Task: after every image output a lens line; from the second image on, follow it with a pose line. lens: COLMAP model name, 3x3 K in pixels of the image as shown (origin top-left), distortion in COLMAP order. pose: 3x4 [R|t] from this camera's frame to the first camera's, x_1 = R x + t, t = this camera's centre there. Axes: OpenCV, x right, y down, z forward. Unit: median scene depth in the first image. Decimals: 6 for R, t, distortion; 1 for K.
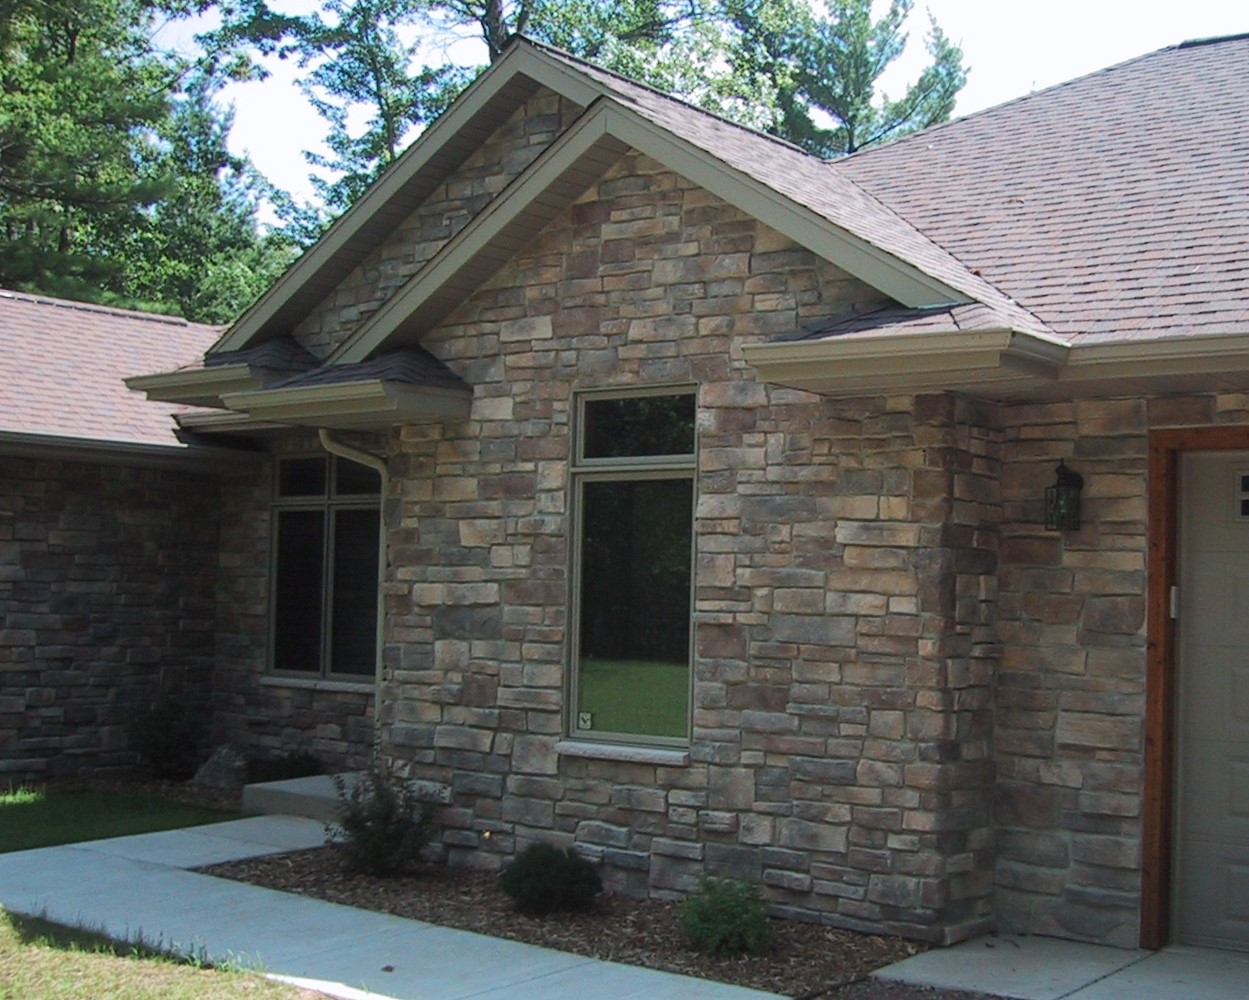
lens RADIAL K [[1668.4, 0, 625.9], [0, 1668.4, 566.1], [0, 0, 1]] dist [0.000447, -0.023952]
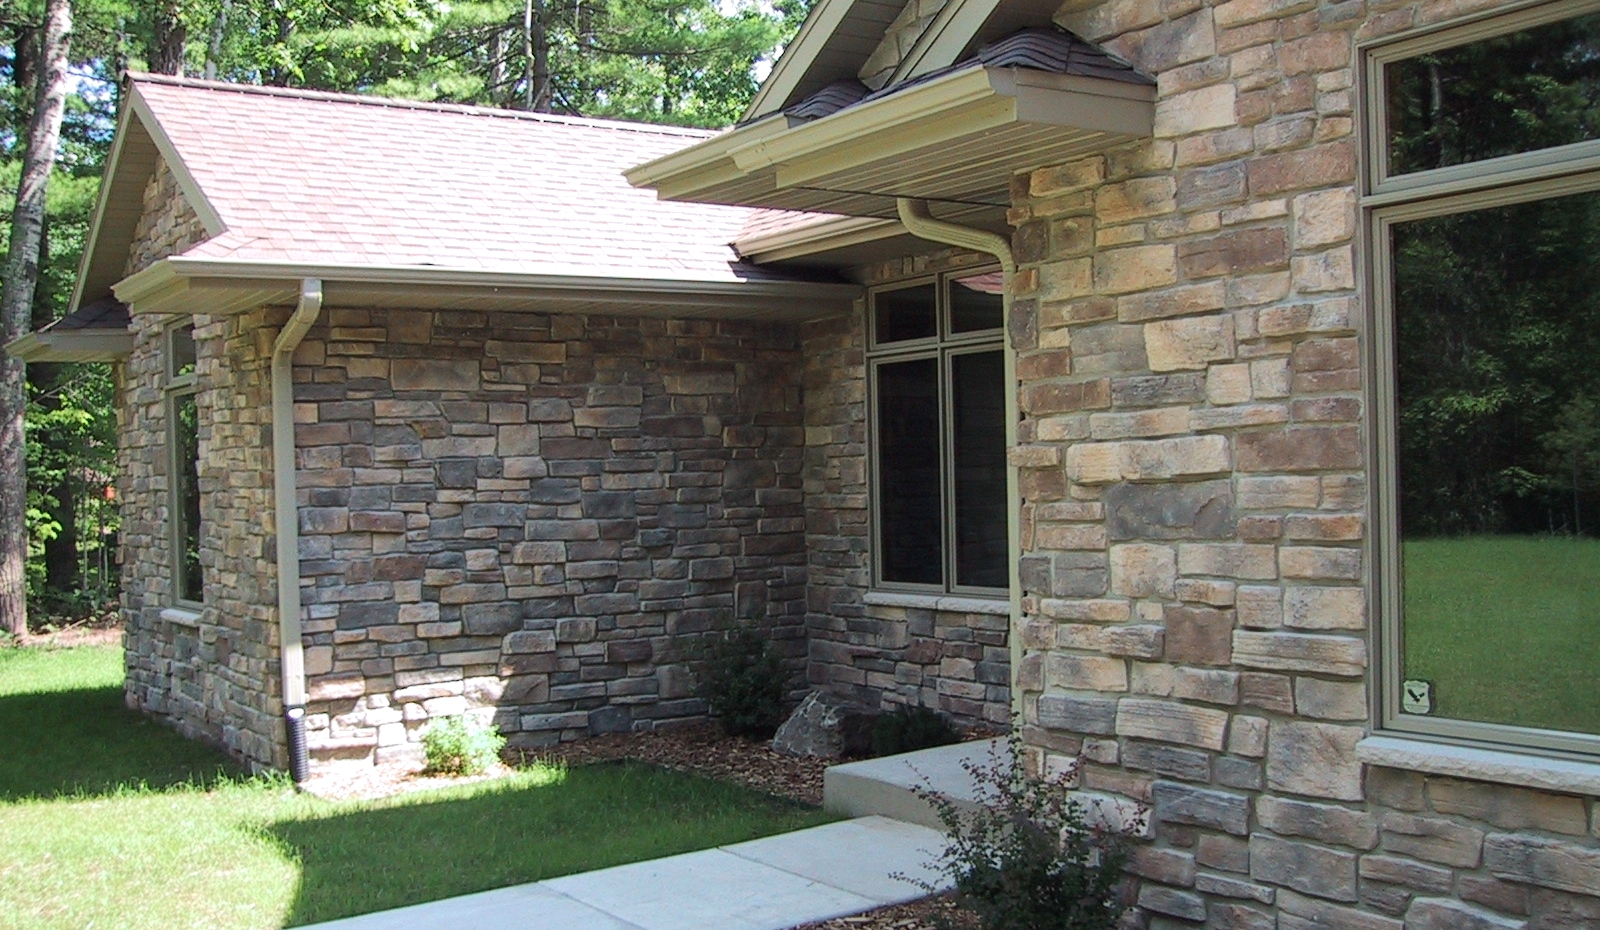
lens RADIAL K [[1555.1, 0, 800.7], [0, 1555.1, 507.1], [0, 0, 1]] dist [-0.149391, 0.019642]
pose [[0.954543, -0.042628, -0.295010, -0.060648], [0.053084, 0.998211, 0.027522, 0.012331], [0.293309, -0.041931, 0.955098, 0.479545]]
